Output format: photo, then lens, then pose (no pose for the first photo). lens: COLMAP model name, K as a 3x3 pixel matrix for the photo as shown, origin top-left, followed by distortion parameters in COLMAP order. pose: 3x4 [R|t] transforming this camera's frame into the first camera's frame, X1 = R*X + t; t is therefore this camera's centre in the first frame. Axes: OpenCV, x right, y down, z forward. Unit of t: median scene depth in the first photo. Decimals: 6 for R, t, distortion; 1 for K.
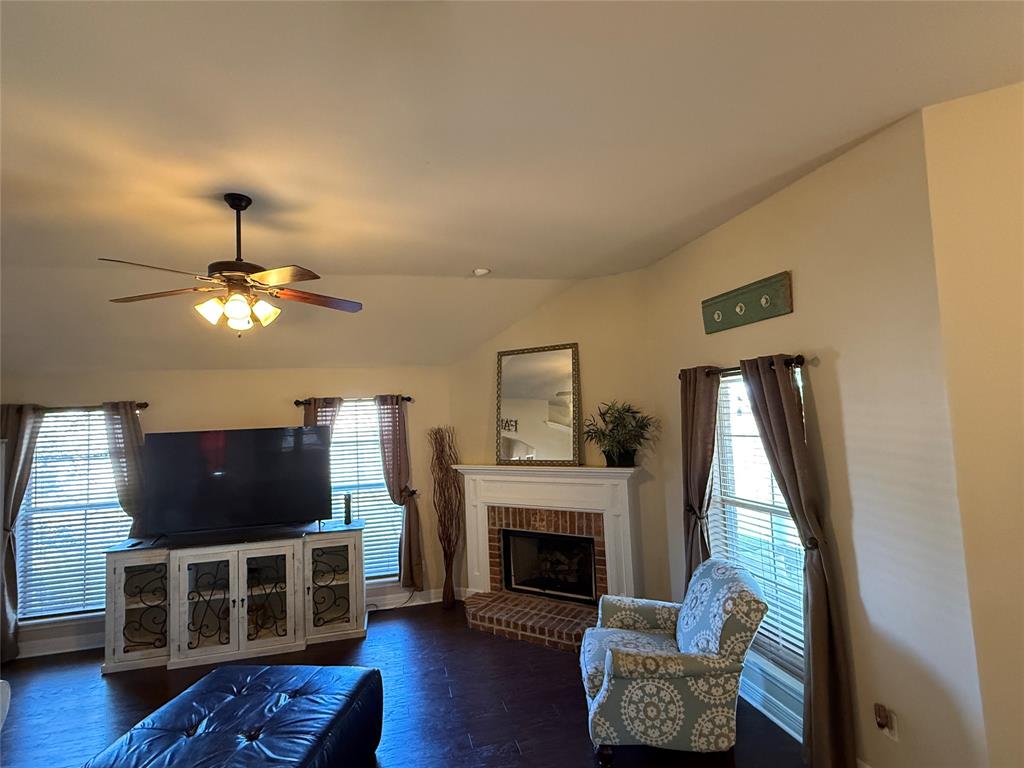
lens RADIAL K [[503.1, 0, 511.2], [0, 503.1, 386.7], [0, 0, 1]] dist [0.002234, -0.000347]
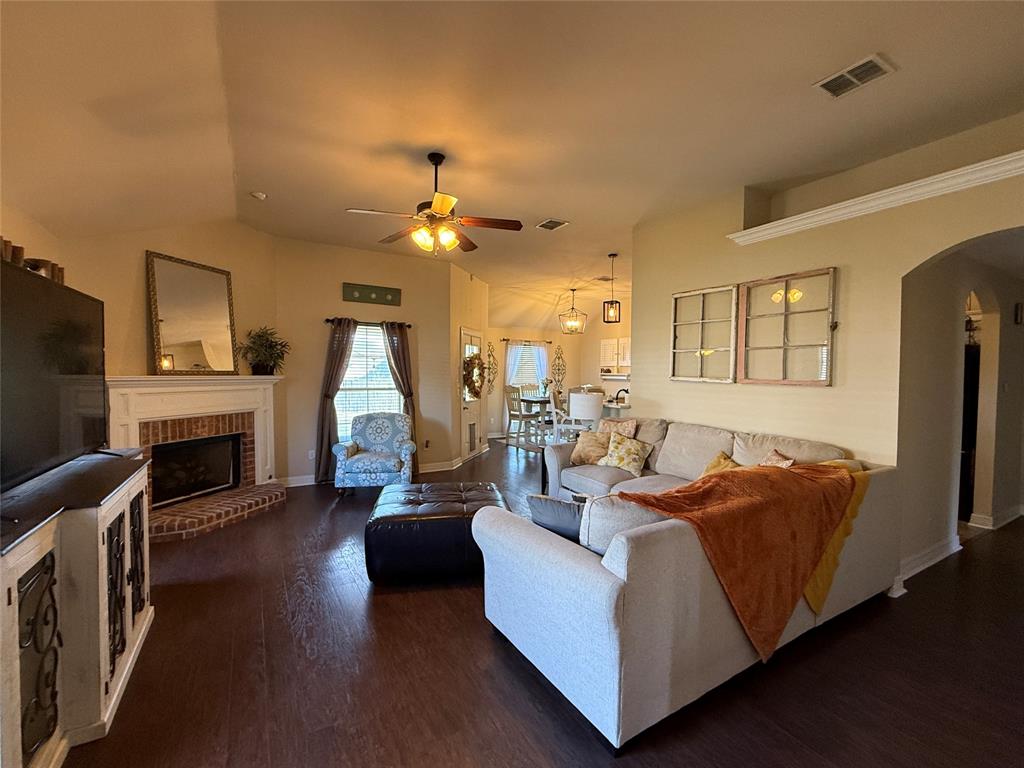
lens RADIAL K [[446.8, 0, 512.1], [0, 446.8, 385.2], [0, 0, 1]] dist [-0.002509, -0.001006]
pose [[-0.276629, 0.013530, 0.960881, -1.098401], [-0.054253, 0.998086, -0.029673, 0.179739], [-0.959444, -0.060339, -0.275366, 0.671779]]
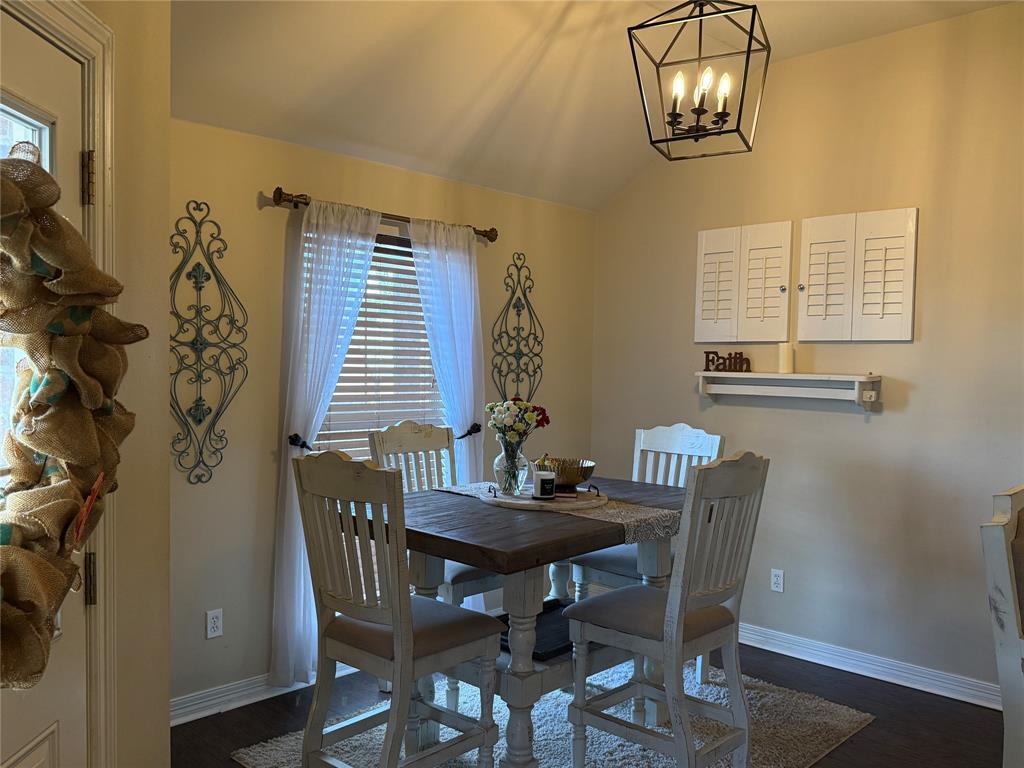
lens RADIAL K [[846.5, 0, 513.4], [0, 846.5, 393.0], [0, 0, 1]] dist [0.072119, 0.001434]
pose [[-0.521125, 0.007247, 0.853450, 0.247685], [-0.042976, 0.998473, -0.034721, 0.095690], [-0.852398, -0.054772, -0.520017, 0.332653]]
